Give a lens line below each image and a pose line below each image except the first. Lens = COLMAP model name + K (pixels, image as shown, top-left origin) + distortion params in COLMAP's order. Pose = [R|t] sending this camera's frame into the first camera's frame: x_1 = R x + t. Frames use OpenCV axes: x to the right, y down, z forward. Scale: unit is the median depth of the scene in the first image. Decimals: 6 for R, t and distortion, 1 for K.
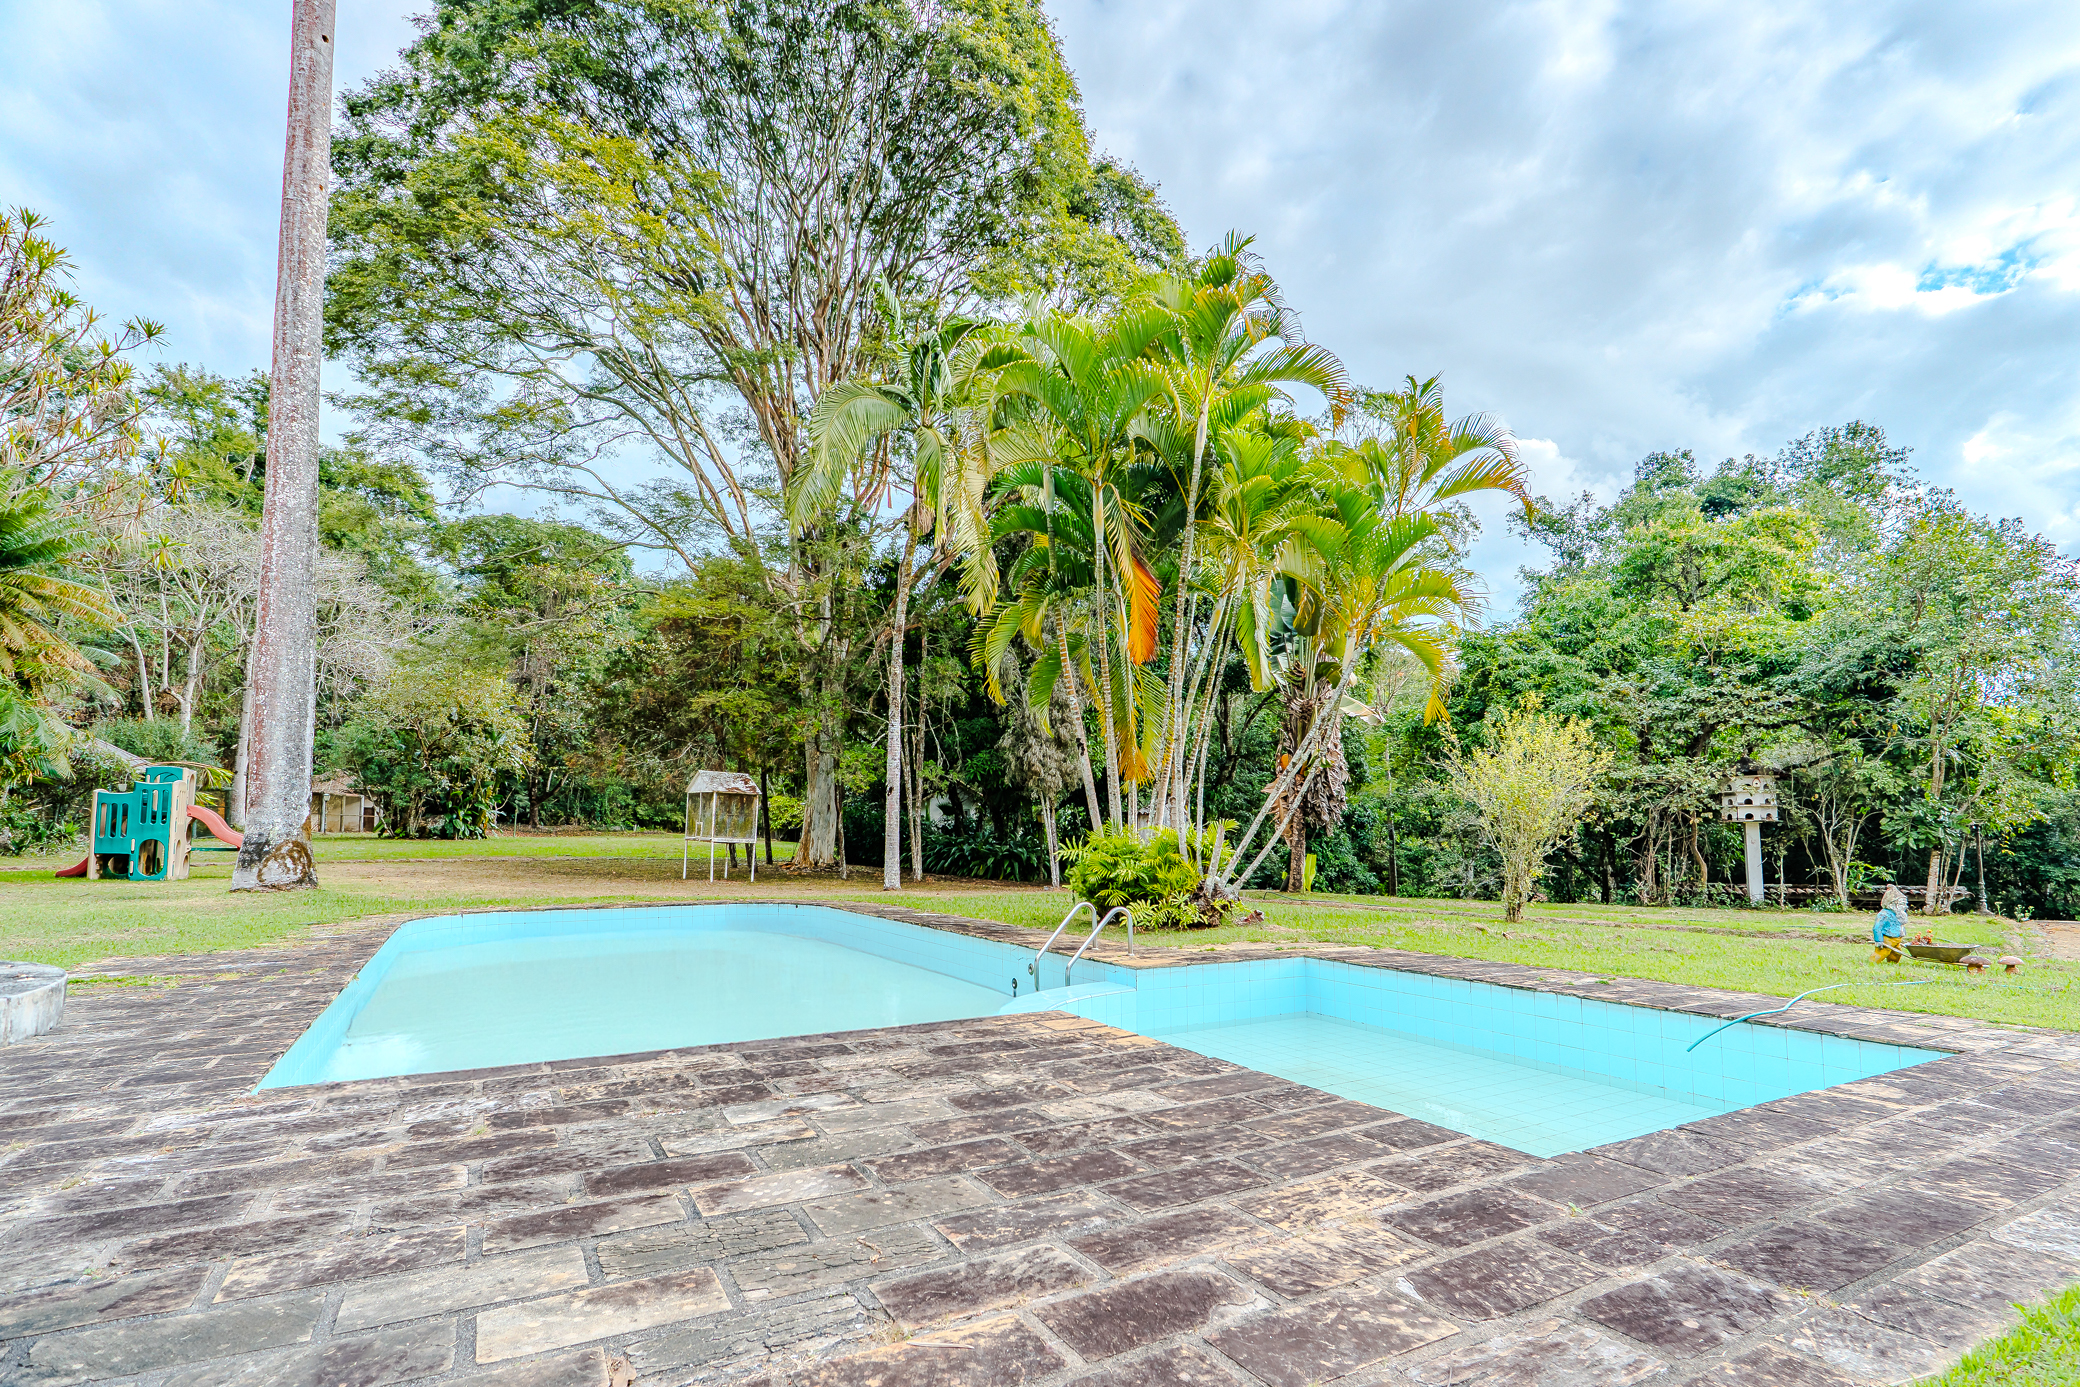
lens RADIAL K [[980.0, 0, 1032.3], [0, 980.0, 774.4], [0, 0, 1]] dist [0.000899, 0.000201]
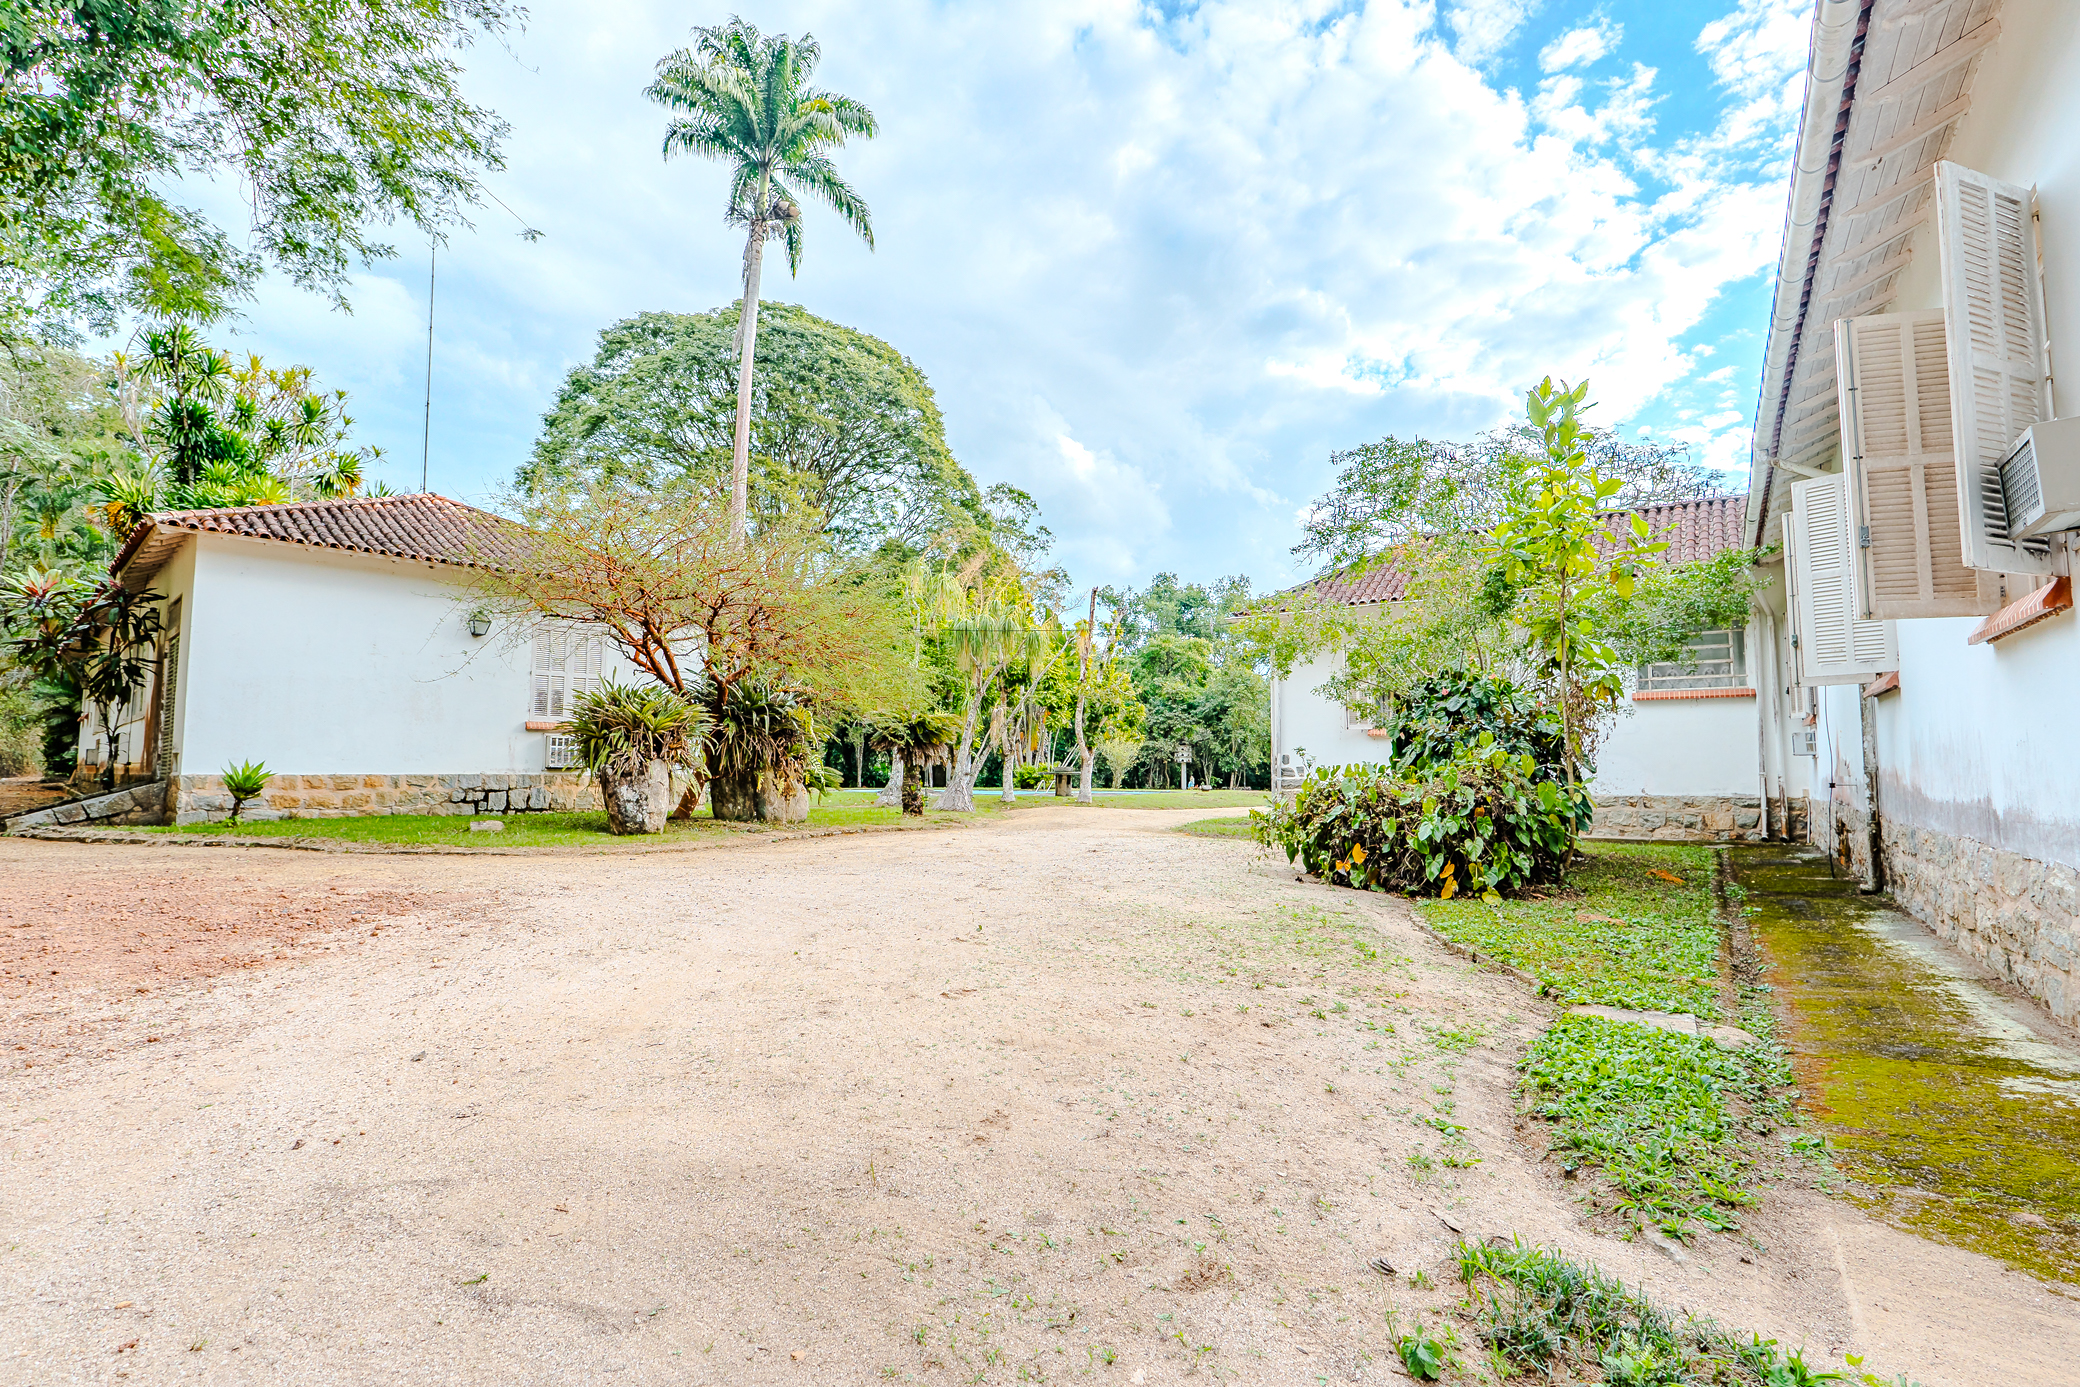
lens RADIAL K [[954.2, 0, 1040.0], [0, 954.2, 693.5], [0, 0, 1]] dist [0.001112, 0.000123]
pose [[0.904988, 0.040042, 0.423549, -0.475119], [-0.032057, 0.999149, -0.025962, -0.038592], [-0.424228, 0.009918, 0.905501, -0.773912]]
